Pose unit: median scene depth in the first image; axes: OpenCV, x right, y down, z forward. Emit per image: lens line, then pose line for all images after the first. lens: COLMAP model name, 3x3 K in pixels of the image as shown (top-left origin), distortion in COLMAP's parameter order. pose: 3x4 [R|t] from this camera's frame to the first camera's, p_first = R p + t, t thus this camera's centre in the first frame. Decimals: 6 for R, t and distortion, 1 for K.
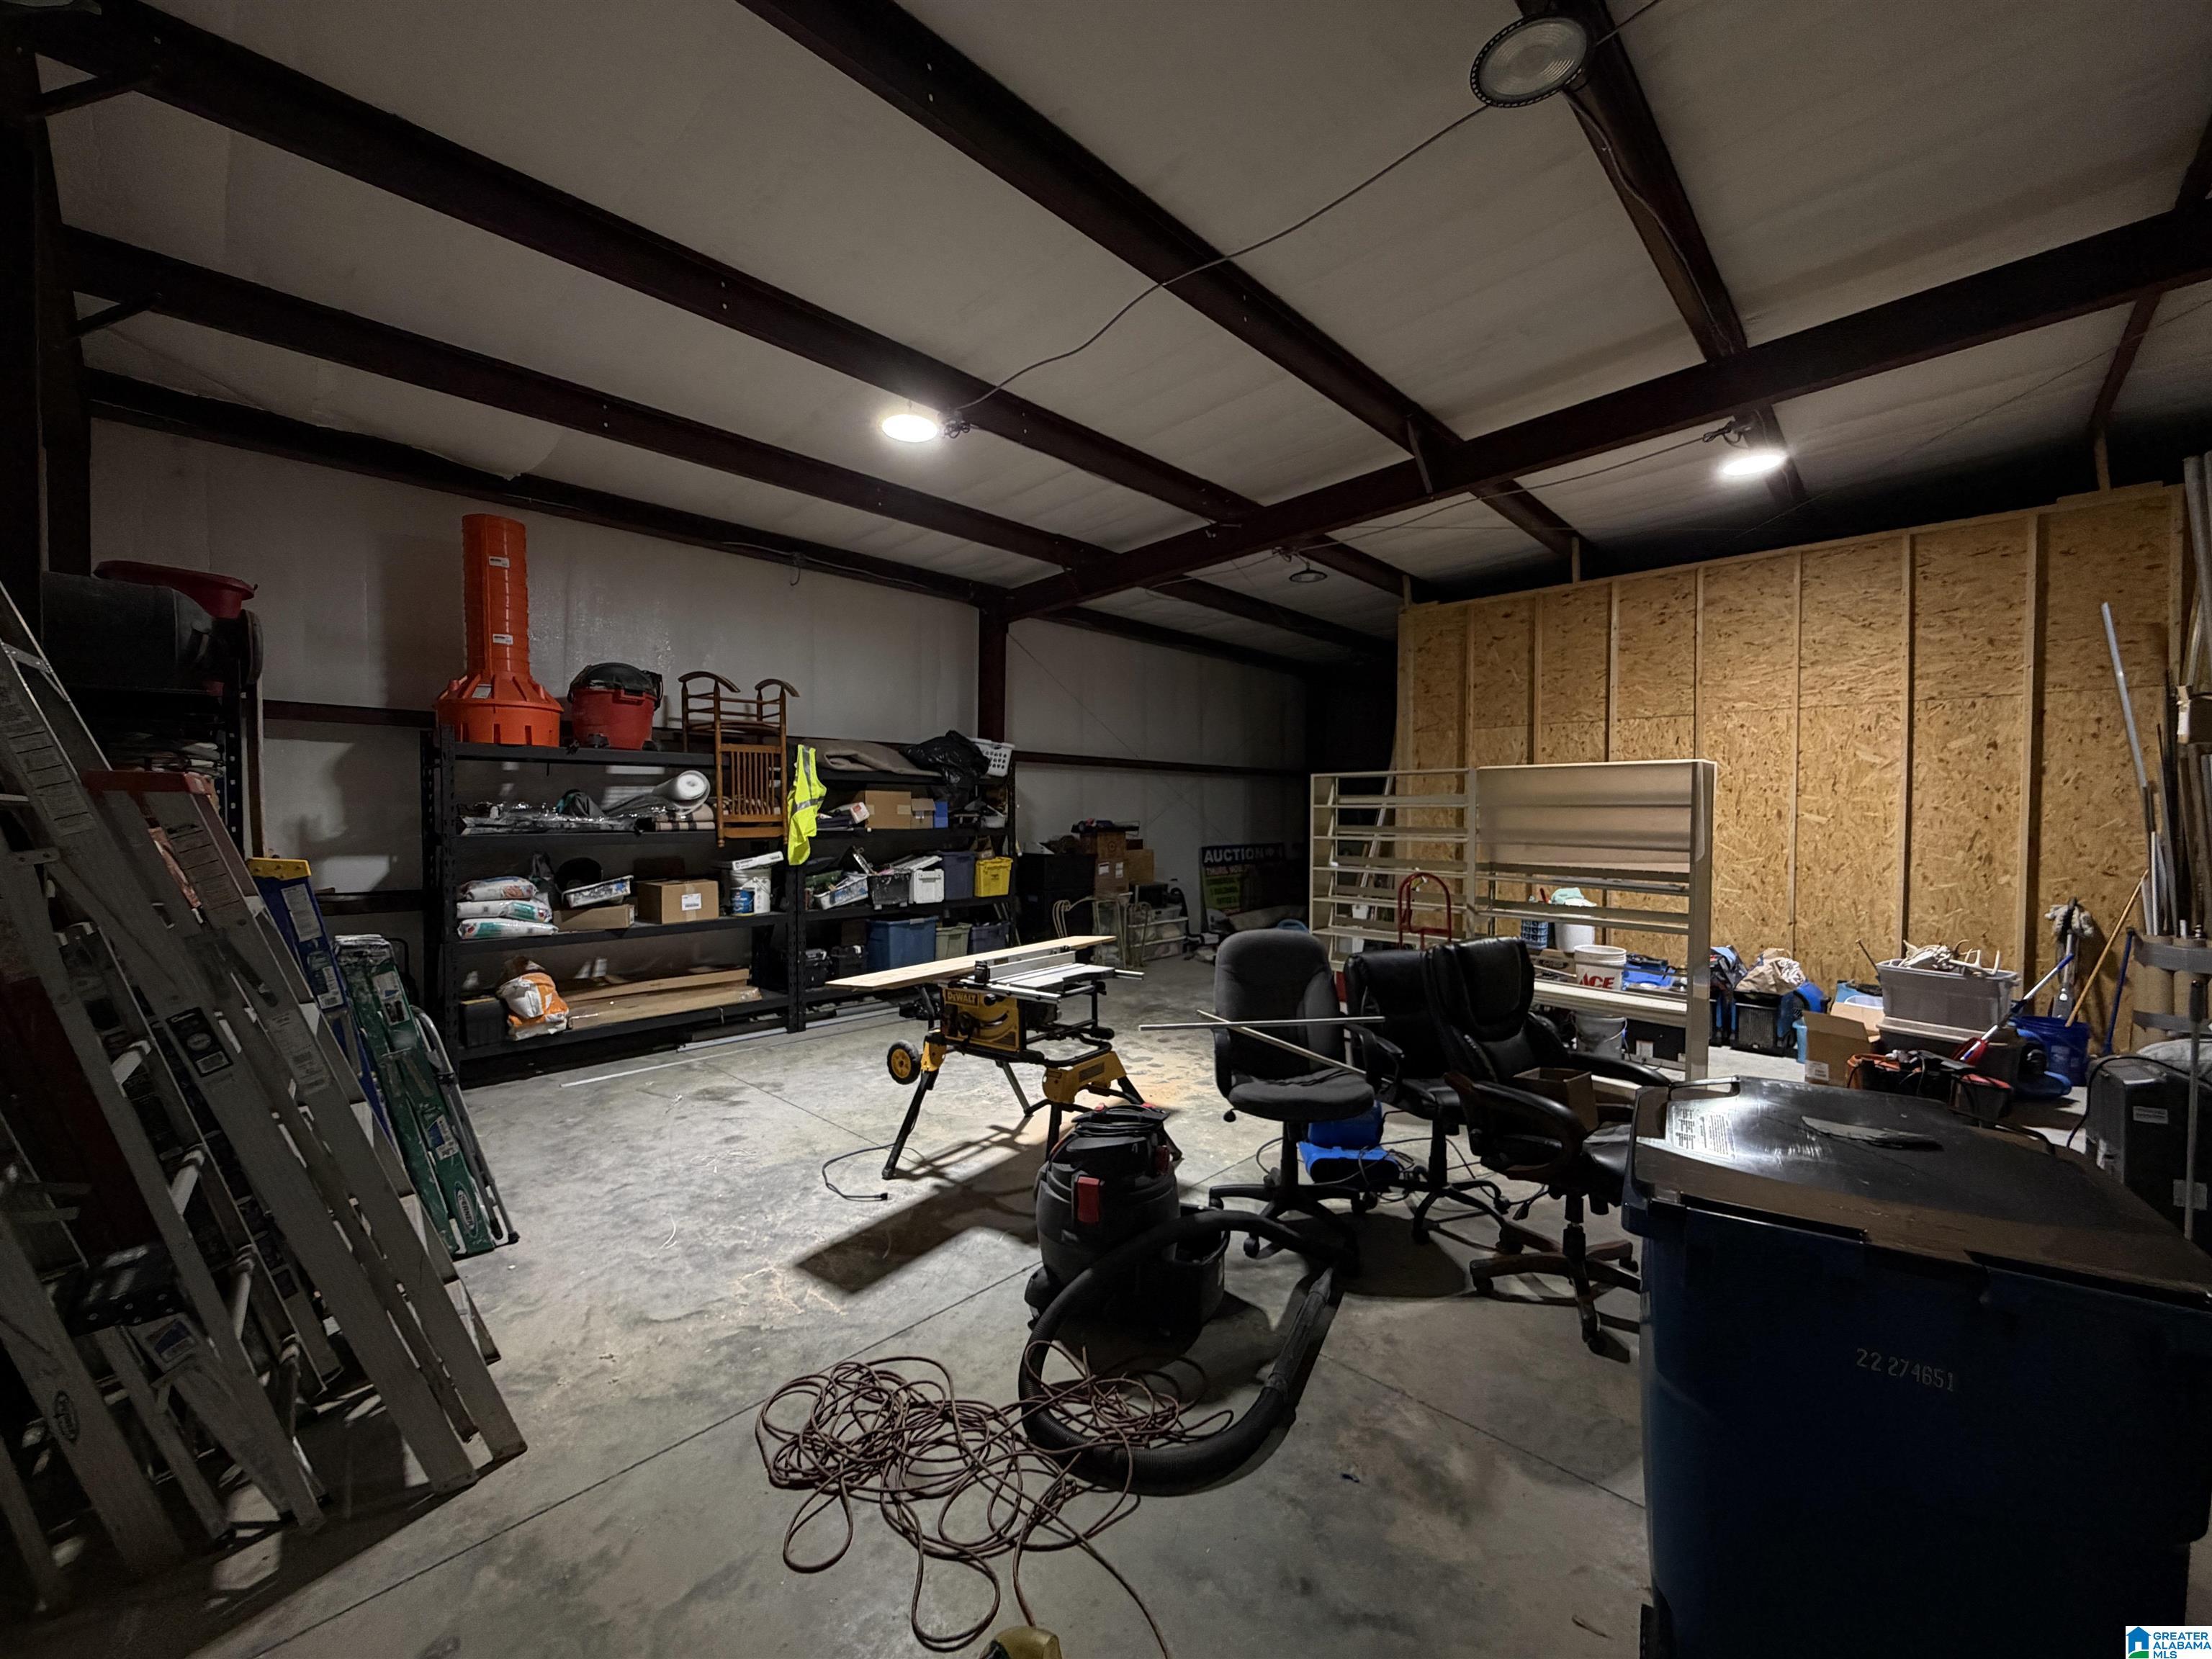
lens RADIAL K [[885.6, 0, 1092.7], [0, 885.6, 823.8], [0, 0, 1]] dist [0.000185, -0.000151]
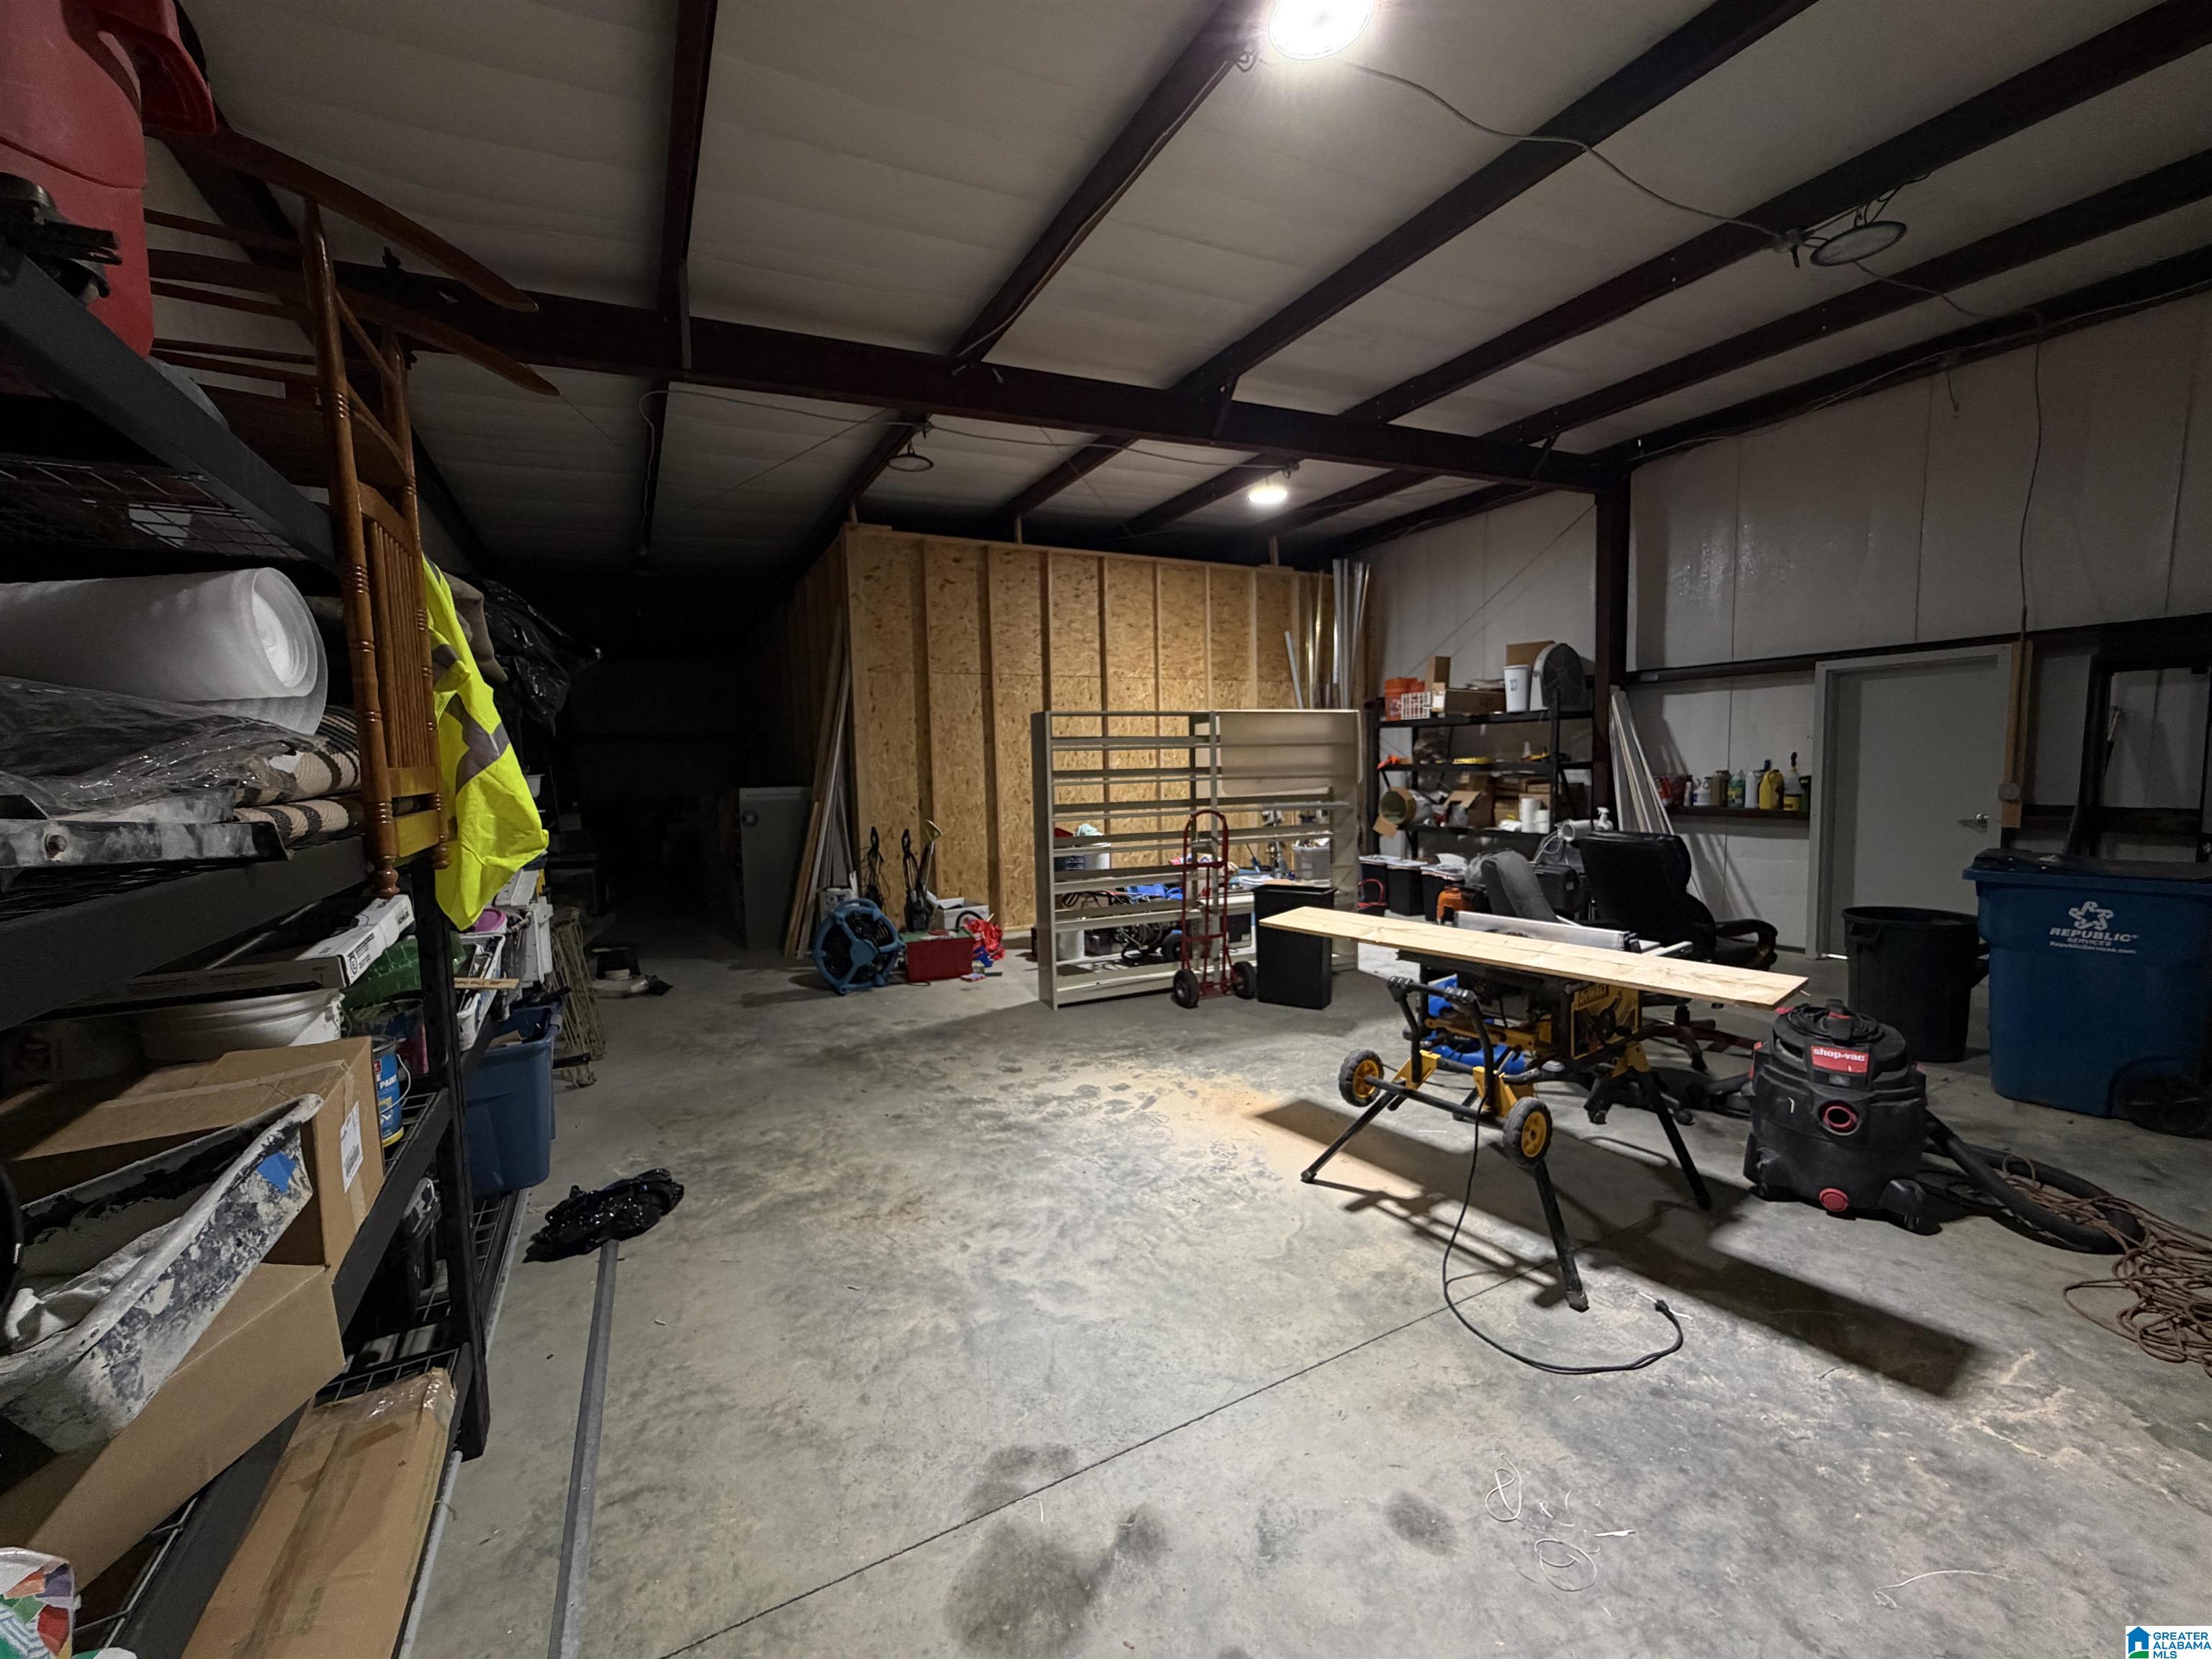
lens RADIAL K [[885.6, 0, 1100.6], [0, 885.6, 829.0], [0, 0, 1]] dist [0.000185, -0.000151]
pose [[0.308142, -0.080553, 0.947924, -0.602379], [0.038027, 0.996655, 0.072332, -0.002424], [-0.950580, 0.013758, 0.310175, 0.739791]]
